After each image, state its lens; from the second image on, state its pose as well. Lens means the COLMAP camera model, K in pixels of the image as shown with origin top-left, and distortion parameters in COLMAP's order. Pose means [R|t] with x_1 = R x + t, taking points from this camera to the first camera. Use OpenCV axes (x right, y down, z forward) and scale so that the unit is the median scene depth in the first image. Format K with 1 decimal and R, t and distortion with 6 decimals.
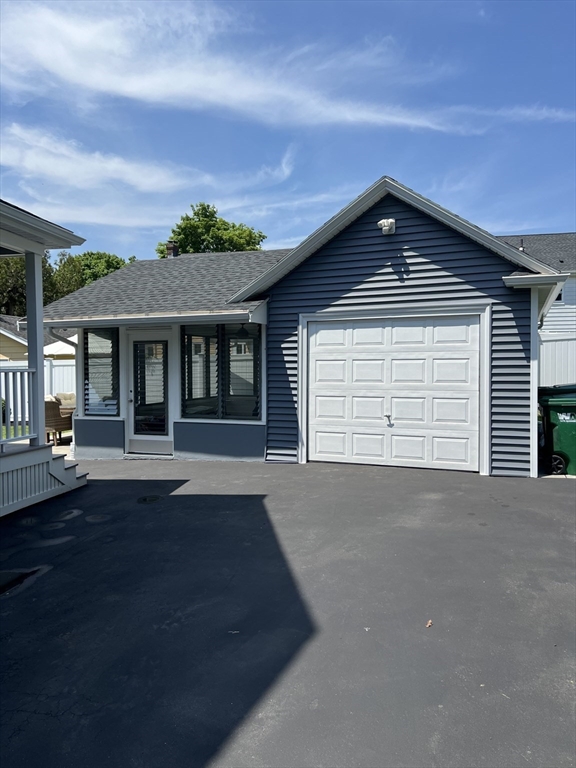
lens RADIAL K [[581.7, 0, 288.0], [0, 581.7, 384.0], [0, 0, 1]] dist [0.054347, -0.062003]
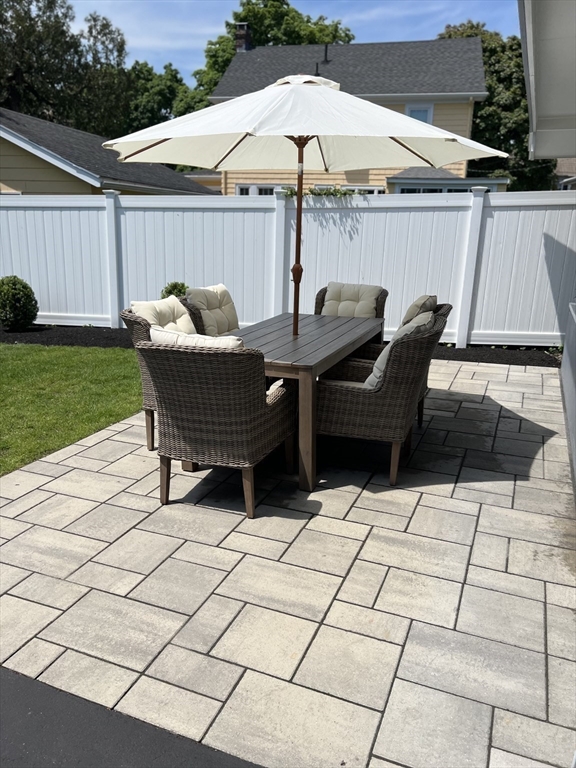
lens RADIAL K [[581.7, 0, 288.0], [0, 581.7, 384.0], [0, 0, 1]] dist [0.054347, -0.062003]
pose [[0.999306, 0.036132, -0.009063, -0.126041], [-0.033043, 0.972103, 0.232217, -0.004078], [0.017201, -0.231756, 0.972622, 0.252871]]
